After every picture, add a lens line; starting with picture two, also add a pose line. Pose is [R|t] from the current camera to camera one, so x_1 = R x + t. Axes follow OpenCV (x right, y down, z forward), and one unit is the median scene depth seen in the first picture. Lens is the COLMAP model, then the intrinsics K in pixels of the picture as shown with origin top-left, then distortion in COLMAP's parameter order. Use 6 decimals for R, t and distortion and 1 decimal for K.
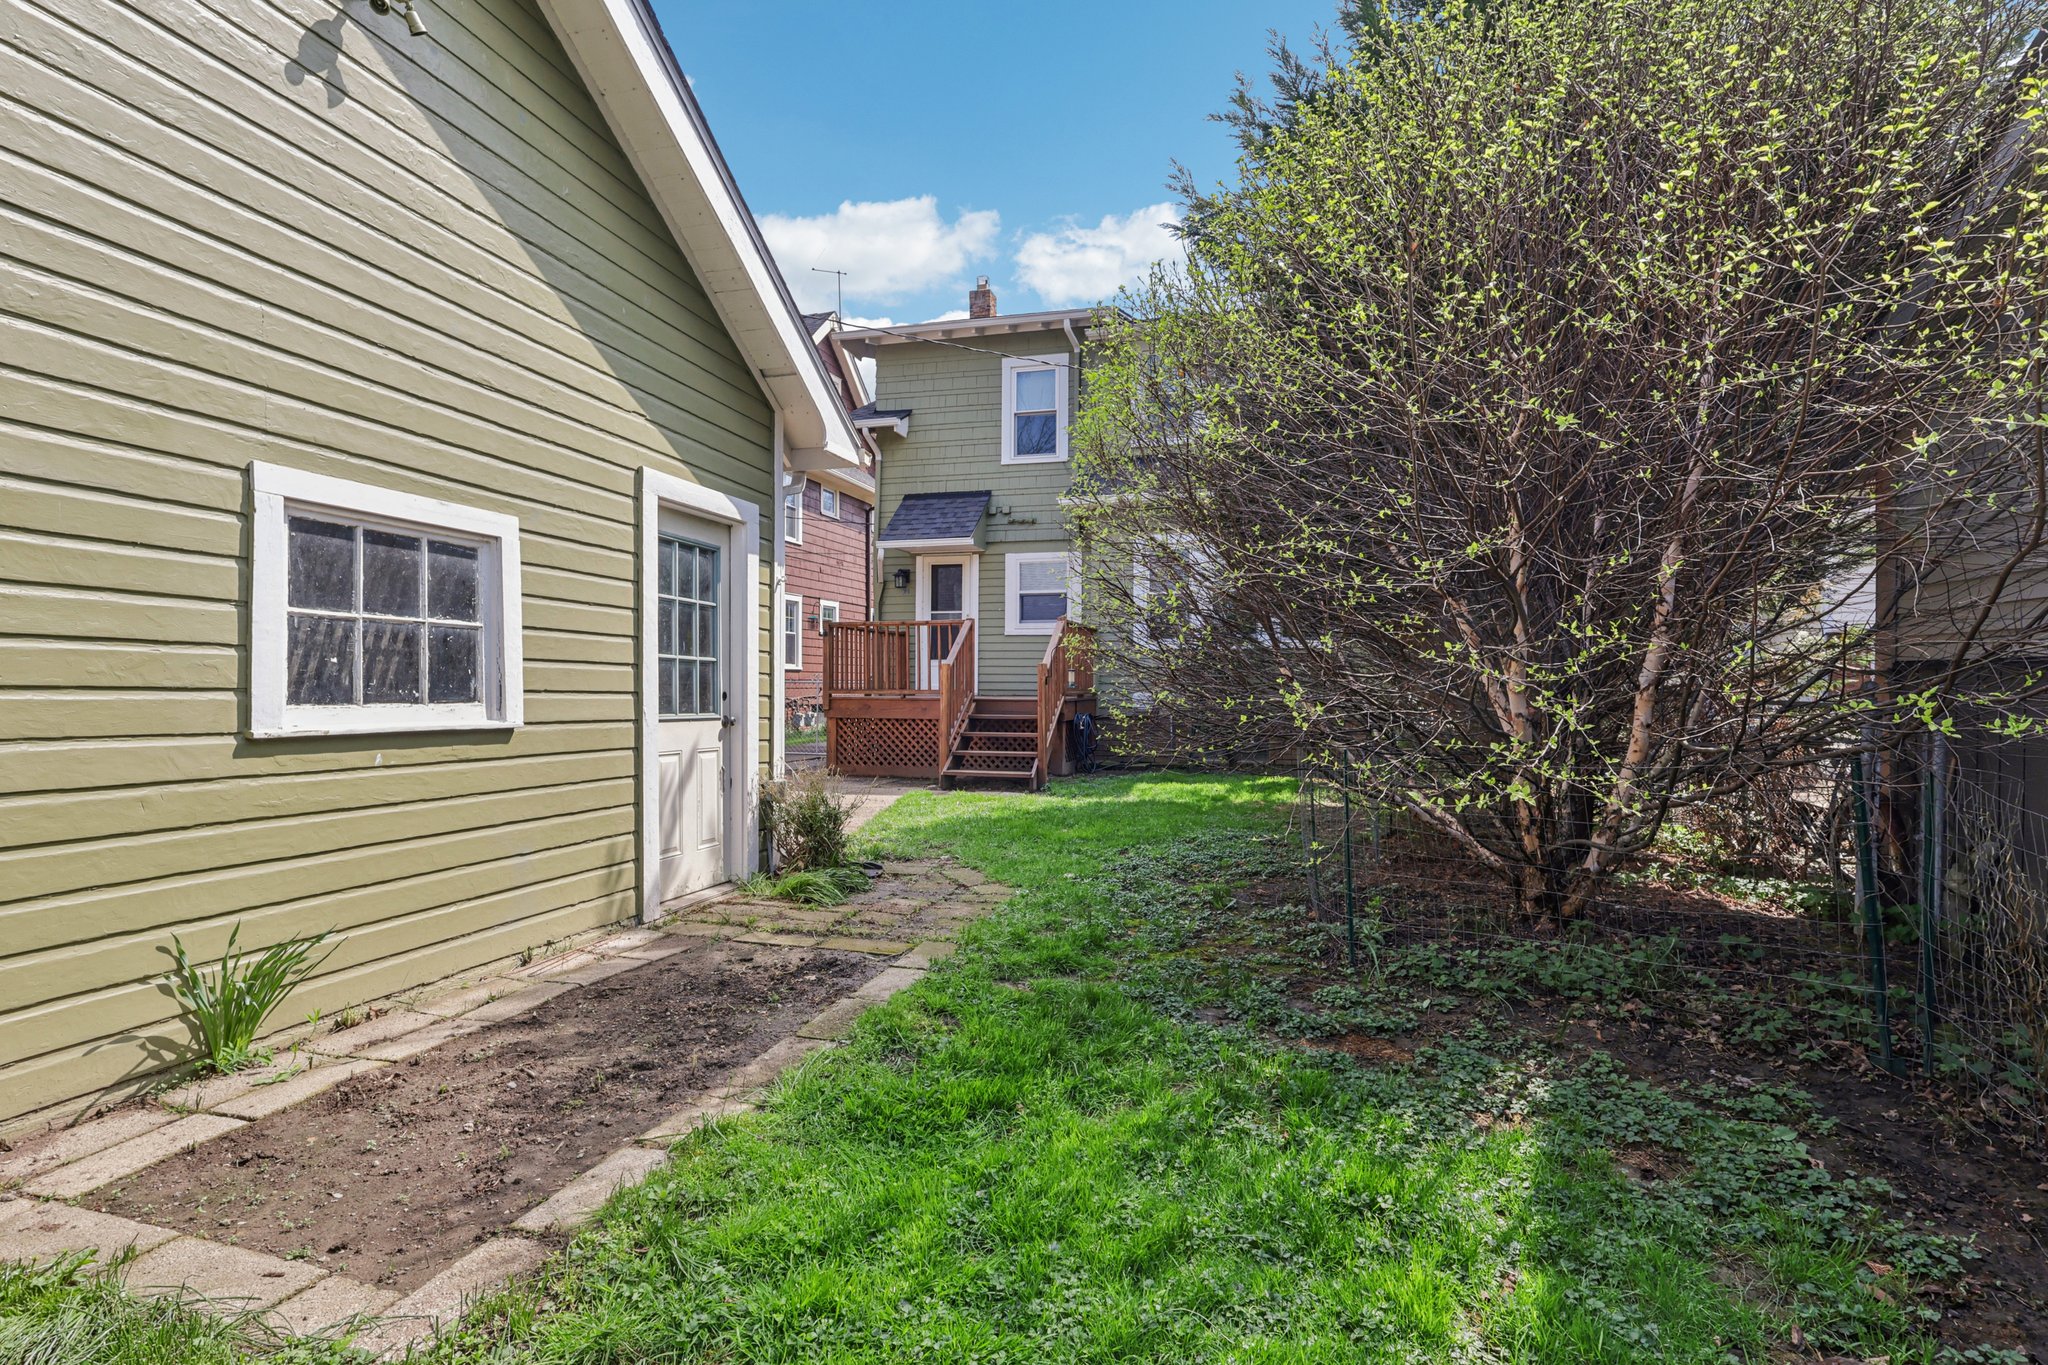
lens RADIAL K [[1001.7, 0, 1028.0], [0, 1001.7, 686.6], [0, 0, 1]] dist [0.002290, 0.000093]
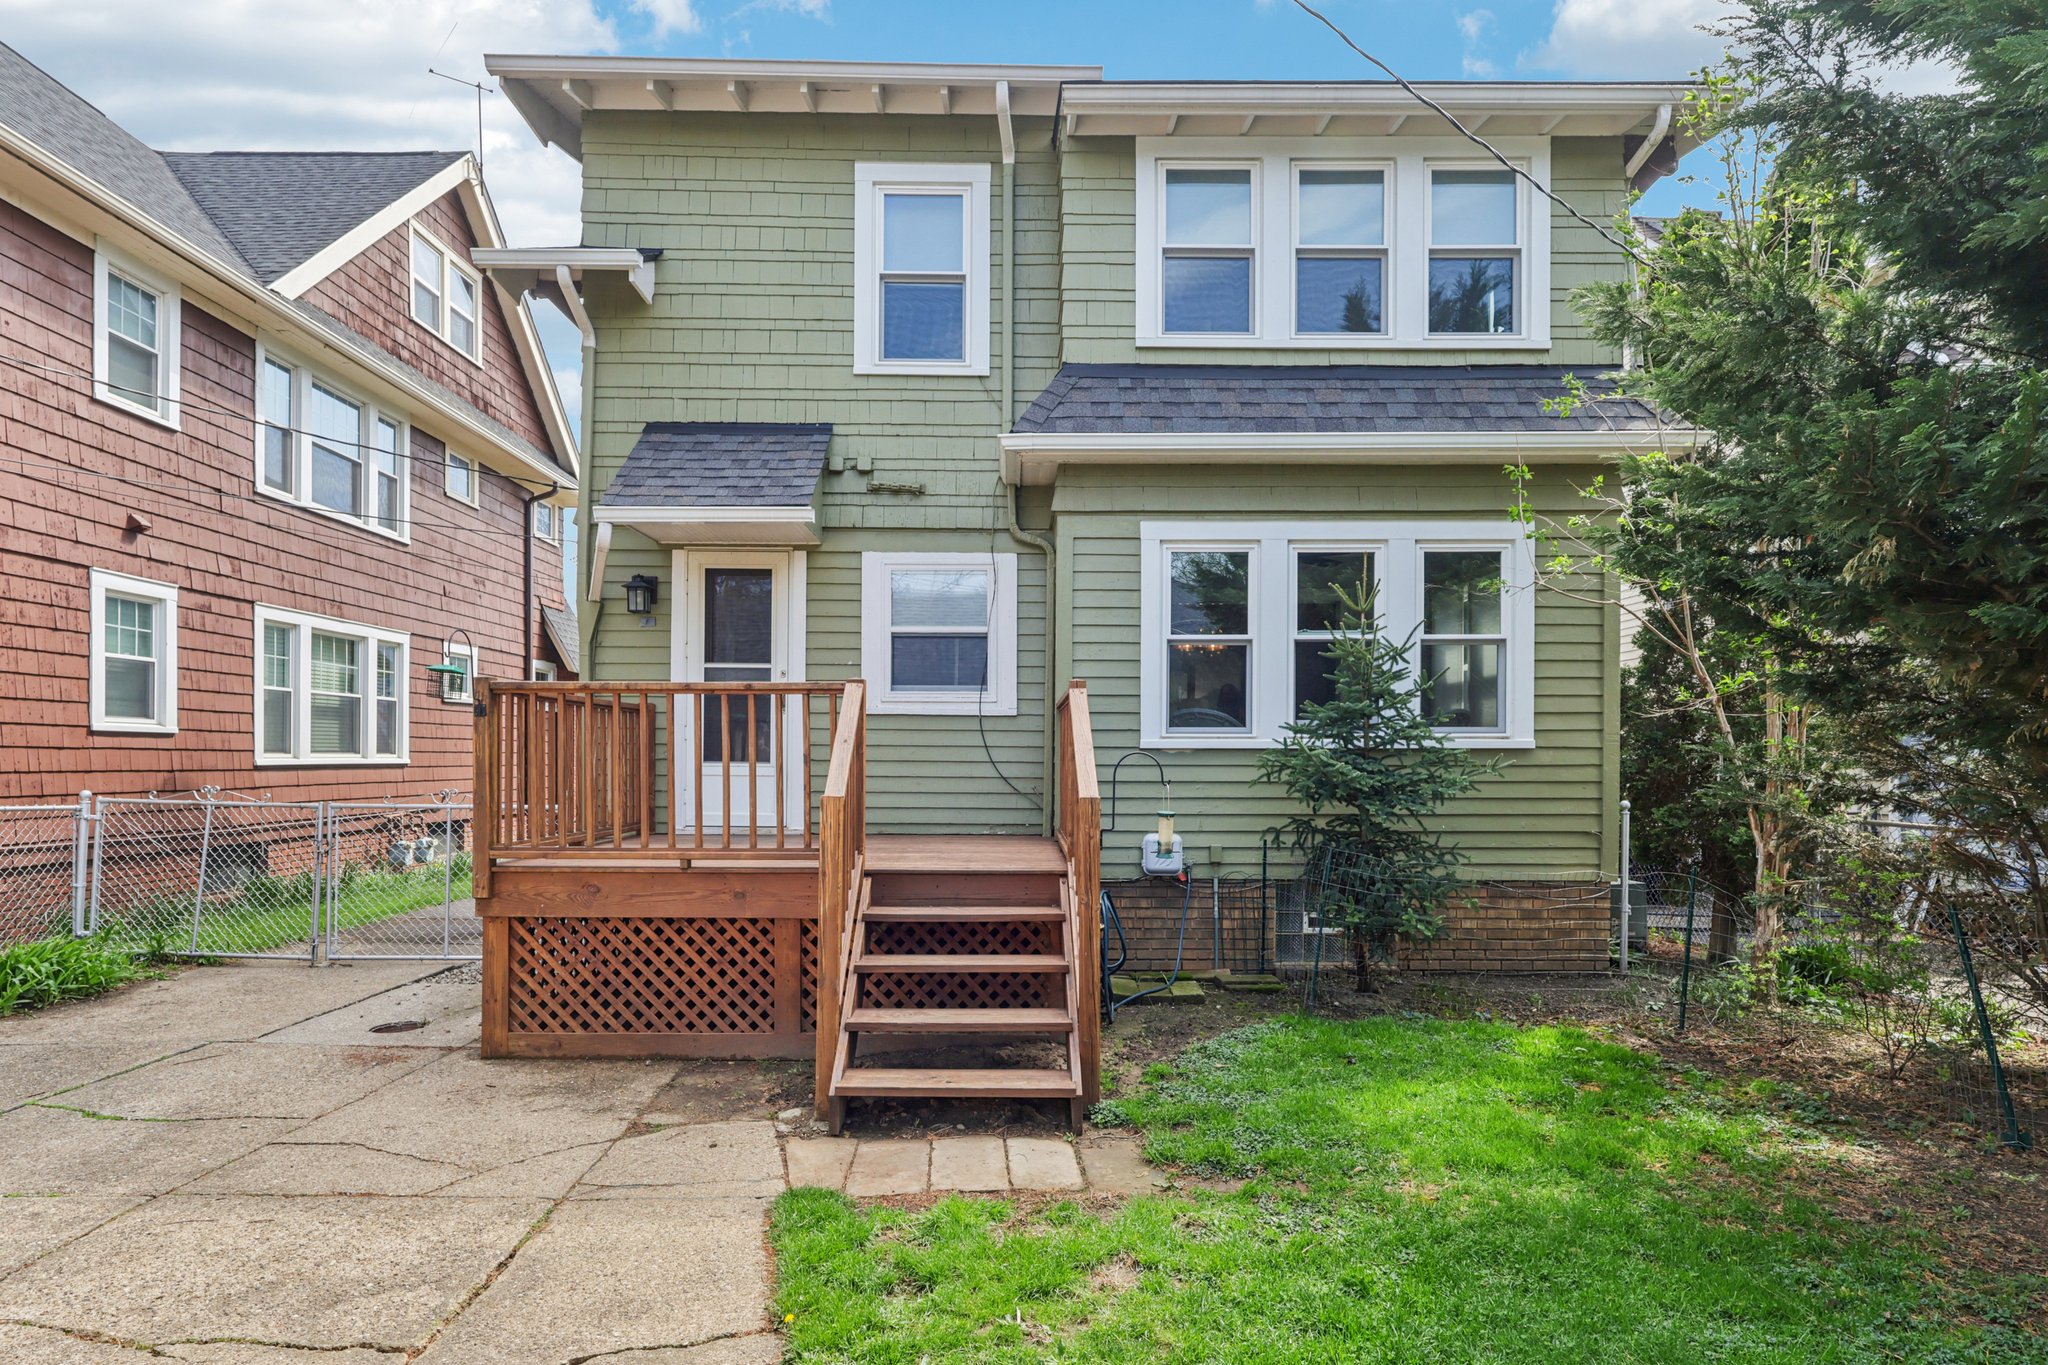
lens RADIAL K [[1110.1, 0, 1008.4], [0, 1110.1, 750.9], [0, 0, 1]] dist [0.000926, -0.000123]
pose [[0.962039, -0.001954, 0.272904, -0.103768], [0.003719, 0.999975, -0.005952, -0.028967], [-0.272886, 0.006741, 0.962023, 0.443147]]
